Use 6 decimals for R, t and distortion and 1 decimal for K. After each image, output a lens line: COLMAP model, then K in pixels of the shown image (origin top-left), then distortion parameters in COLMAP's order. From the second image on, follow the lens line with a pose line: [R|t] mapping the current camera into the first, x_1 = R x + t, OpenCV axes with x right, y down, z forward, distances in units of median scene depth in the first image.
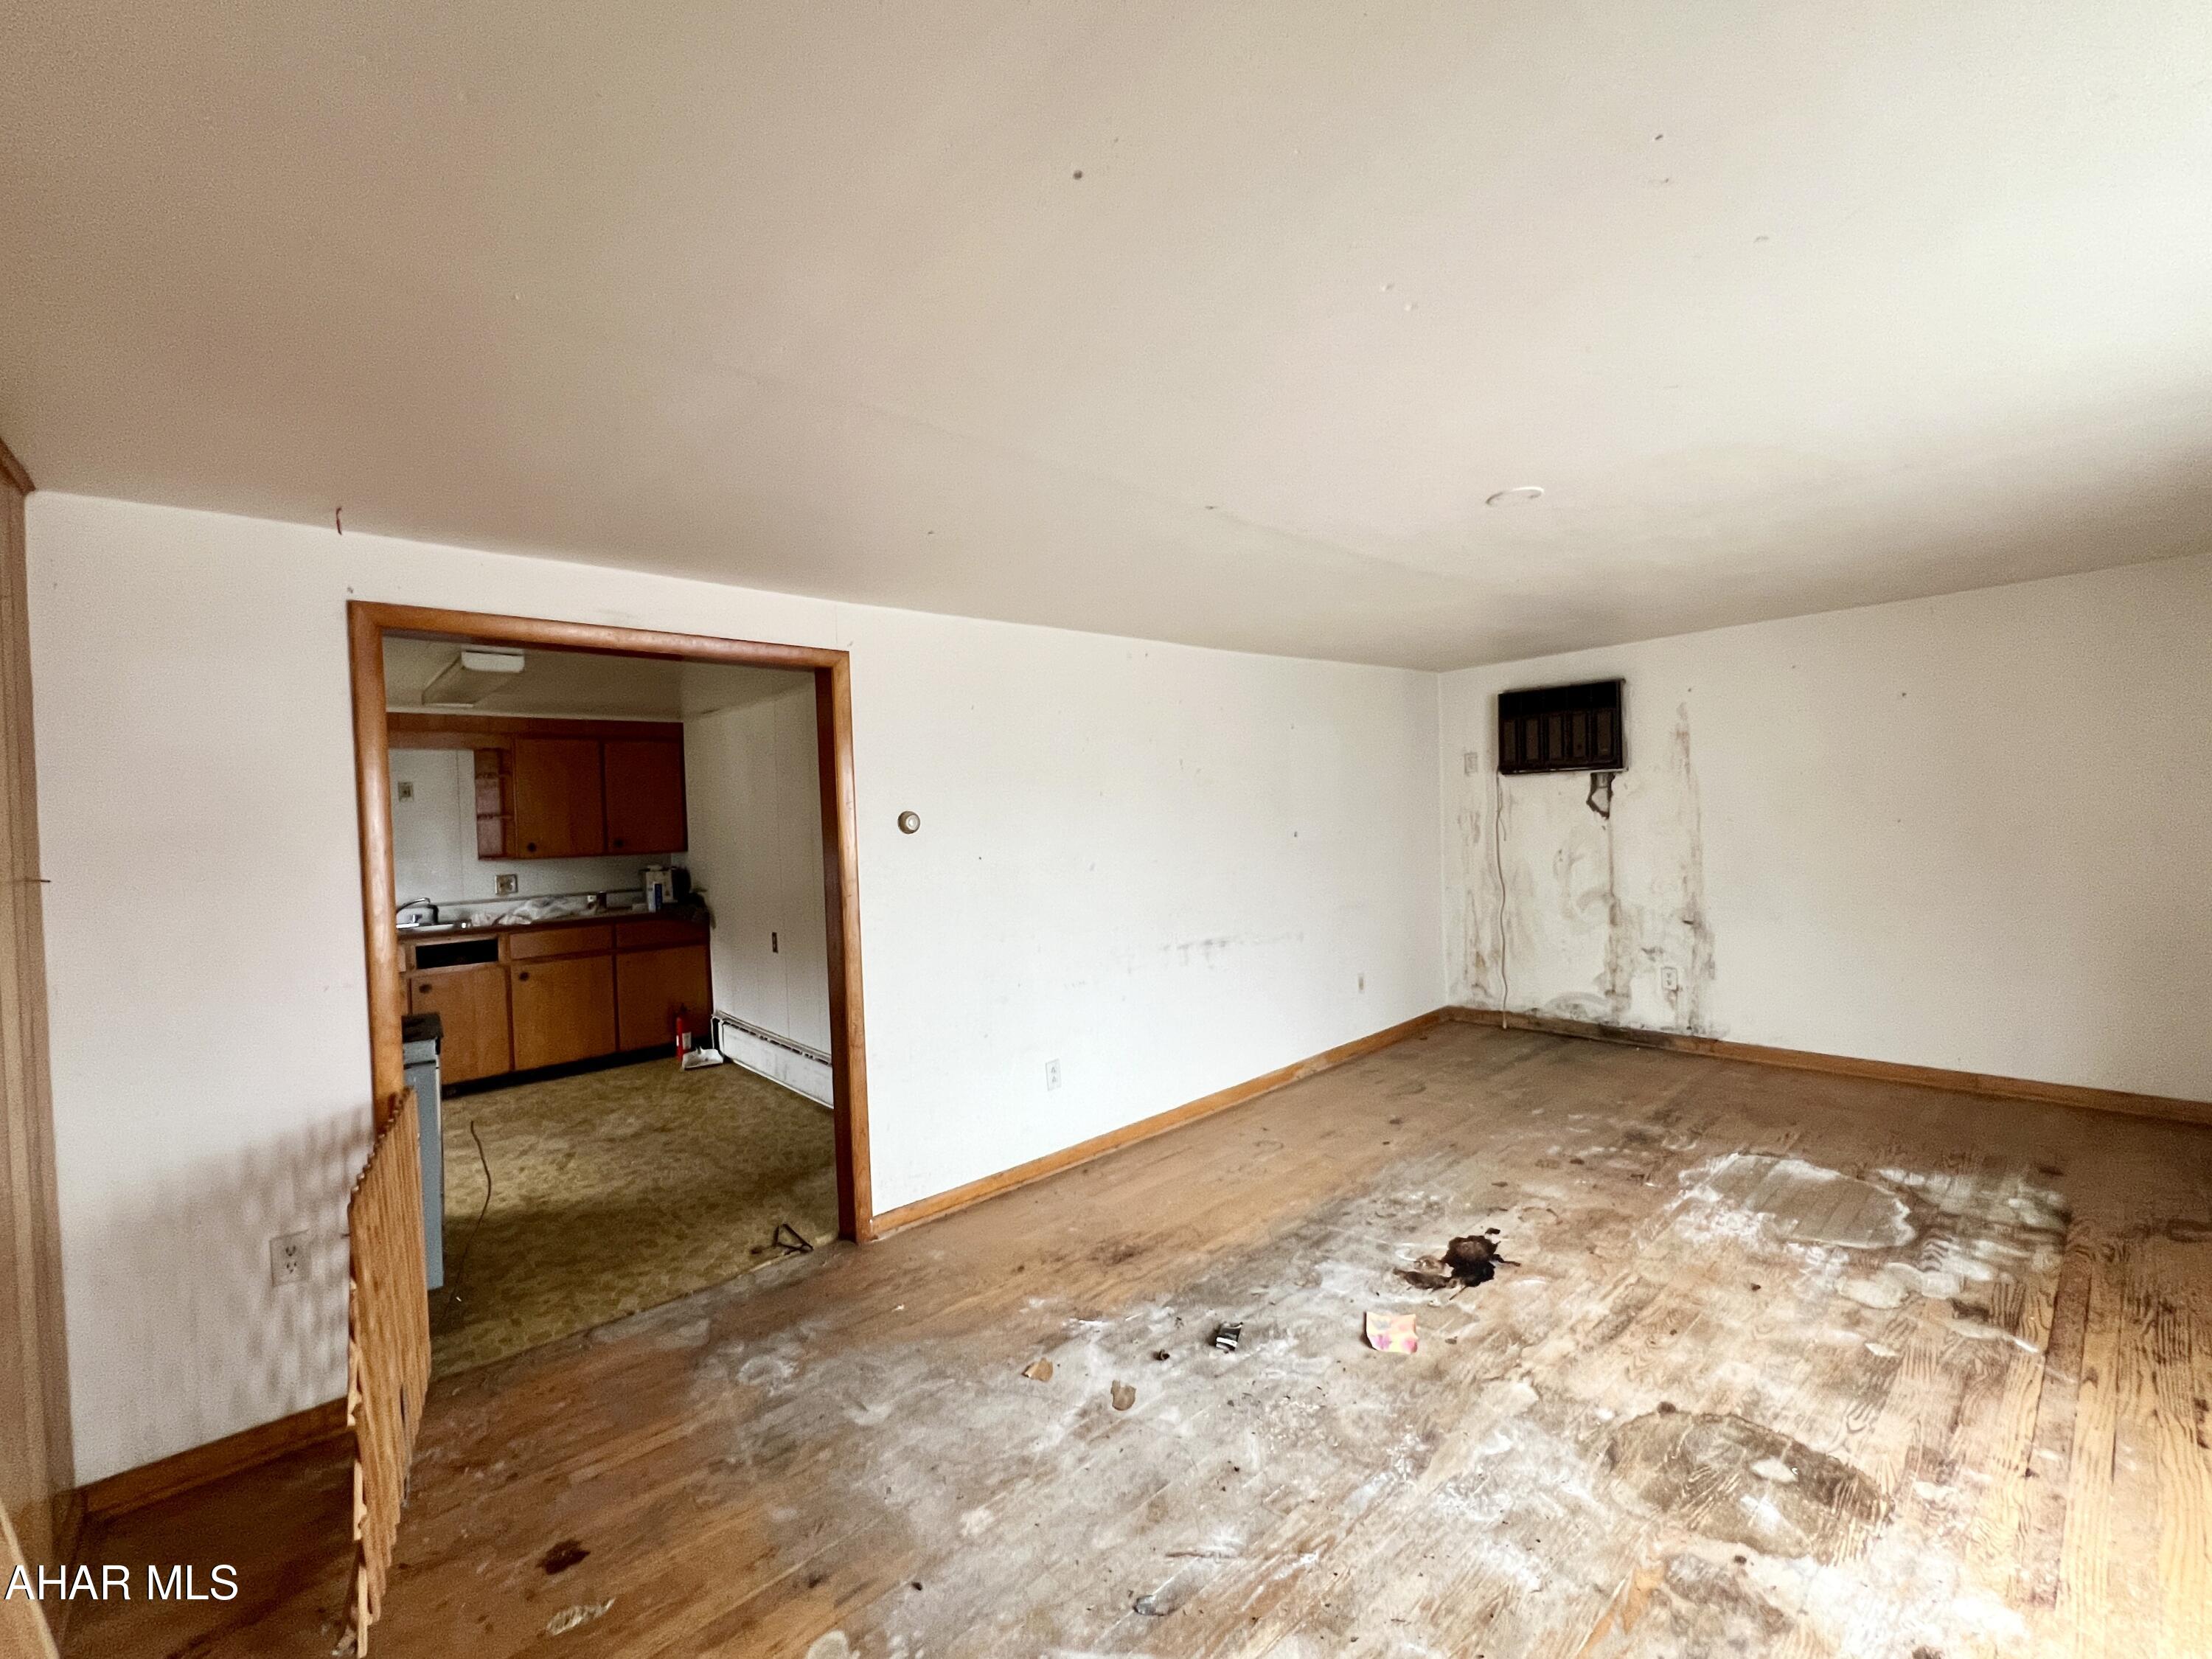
lens RADIAL K [[930.4, 0, 1103.8], [0, 930.4, 828.4], [0, 0, 1]] dist [-0.001554, 0.000082]
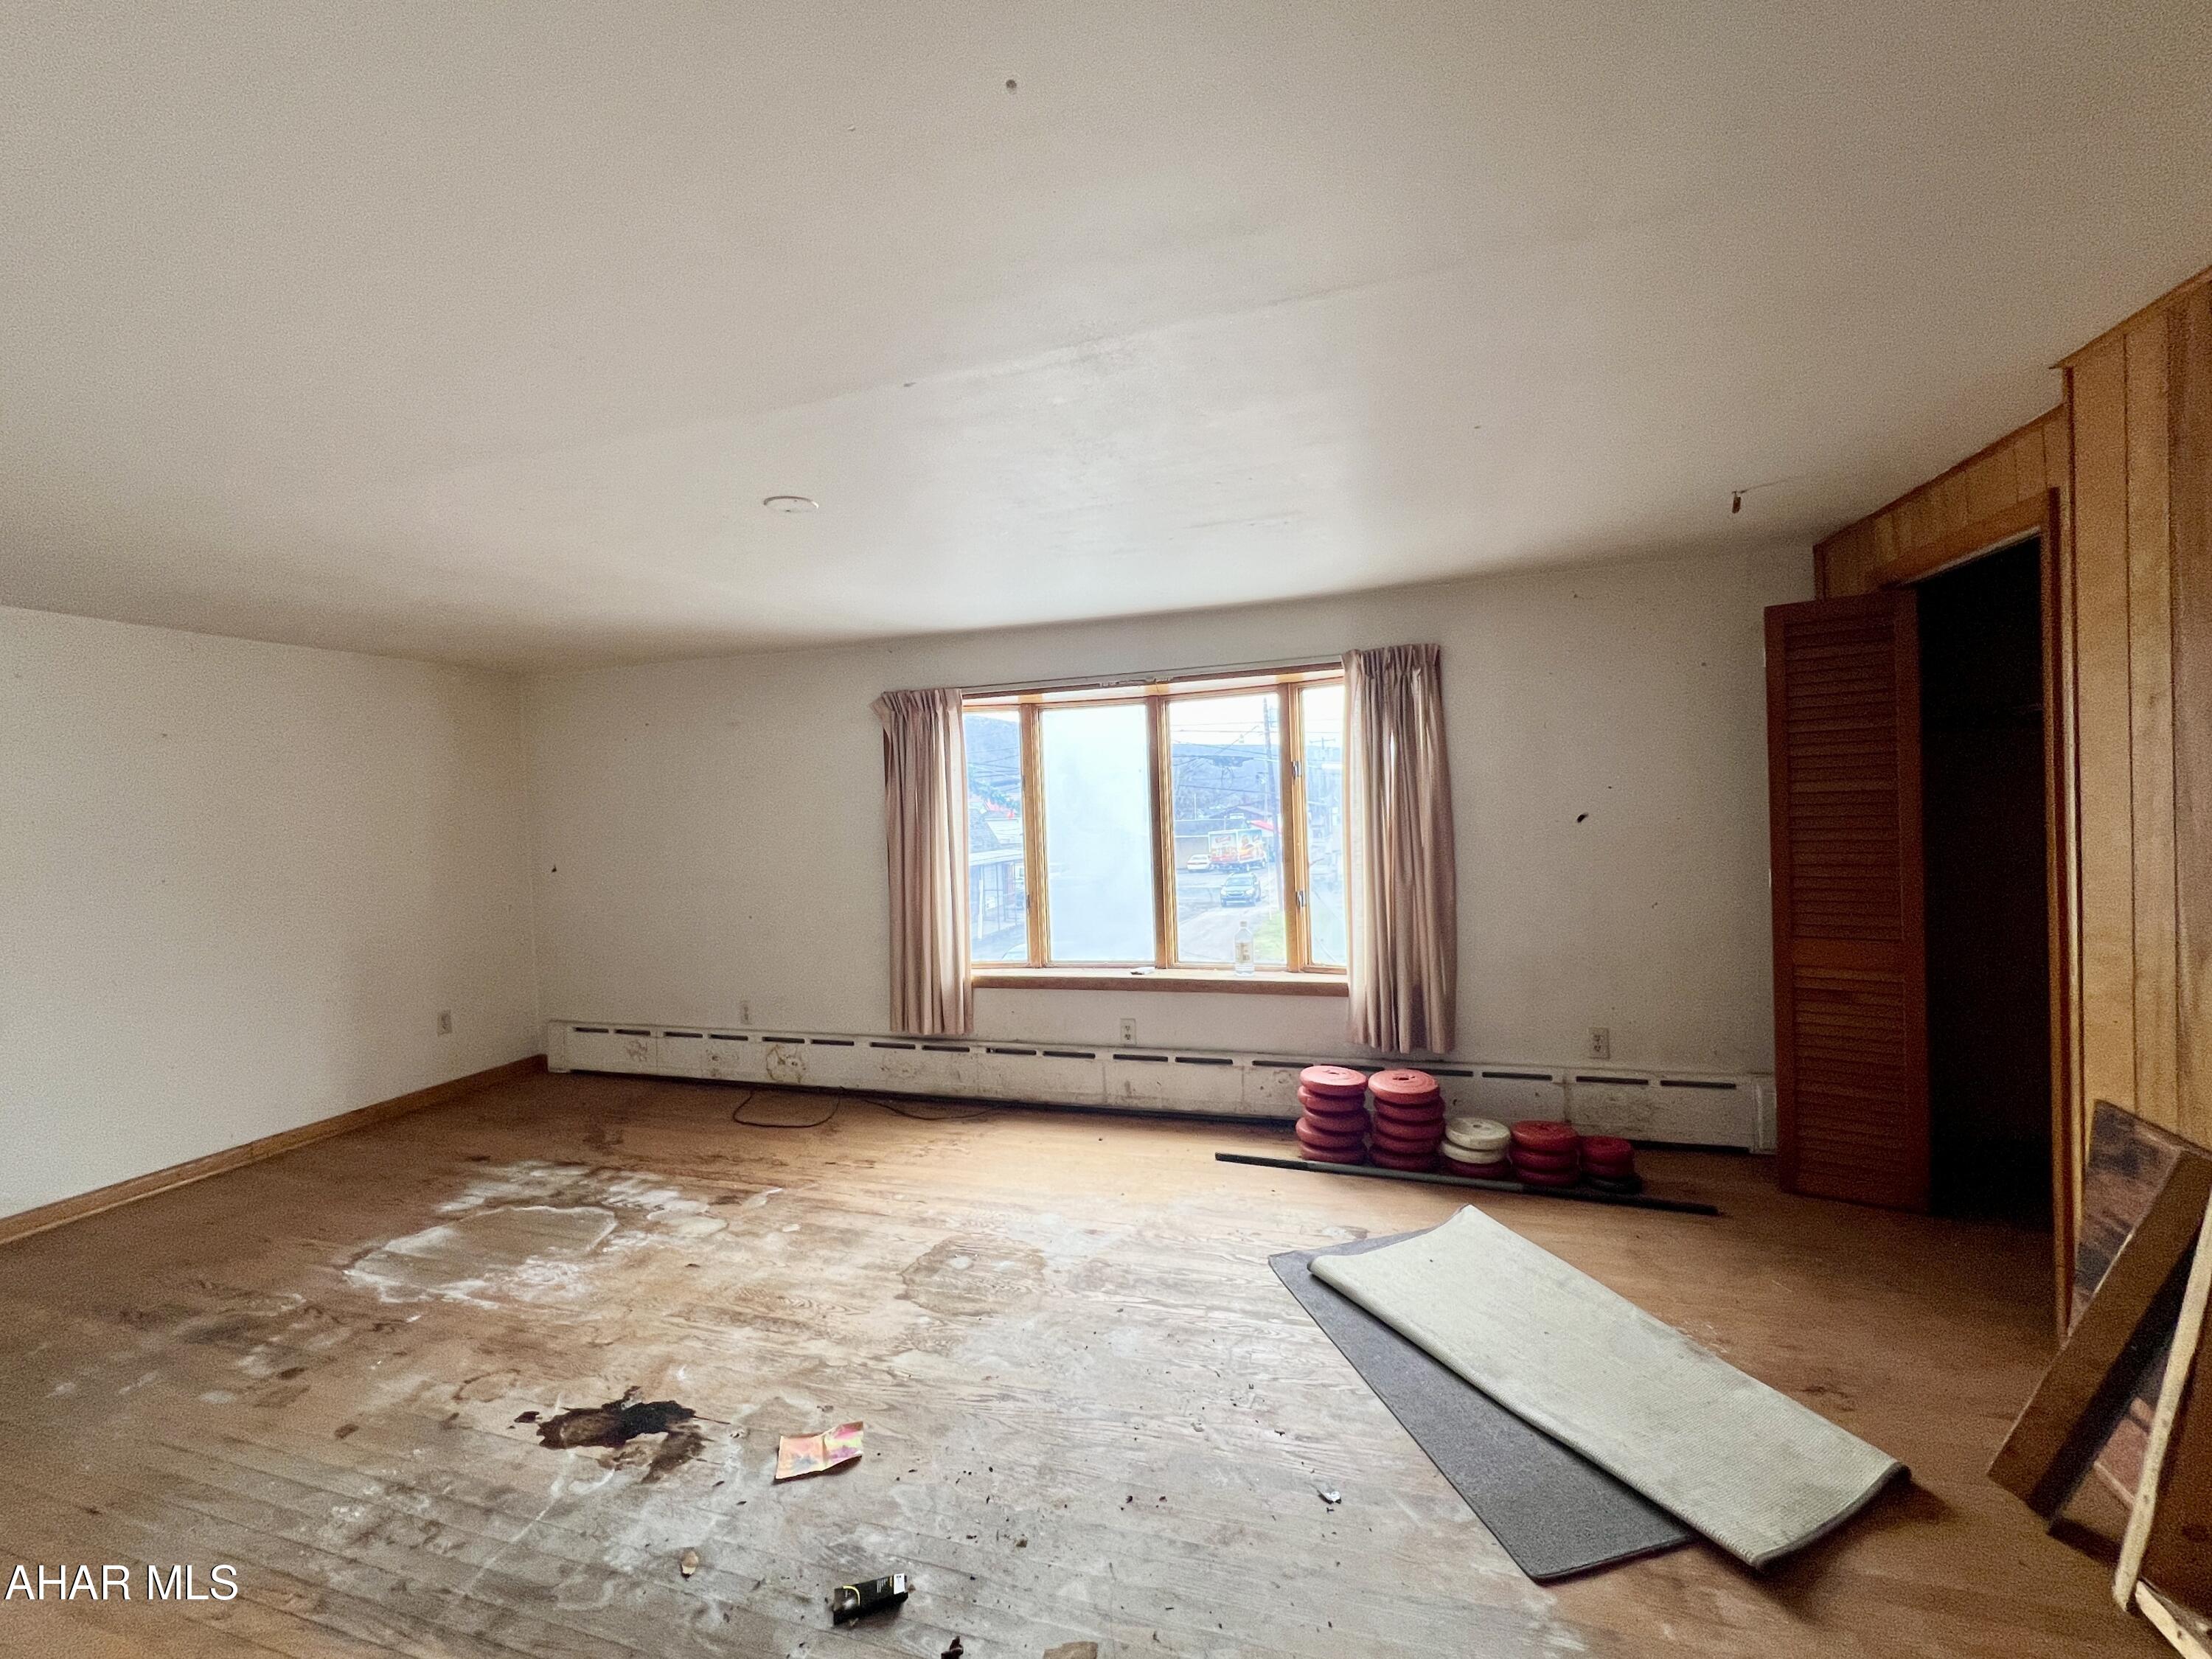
lens RADIAL K [[930.4, 0, 1105.4], [0, 930.4, 825.5], [0, 0, 1]] dist [-0.001554, 0.000082]
pose [[-0.508284, 0.043104, 0.860110, -0.465199], [0.070697, 0.997464, -0.008209, 0.015544], [-0.858283, 0.056635, -0.510042, 1.001329]]
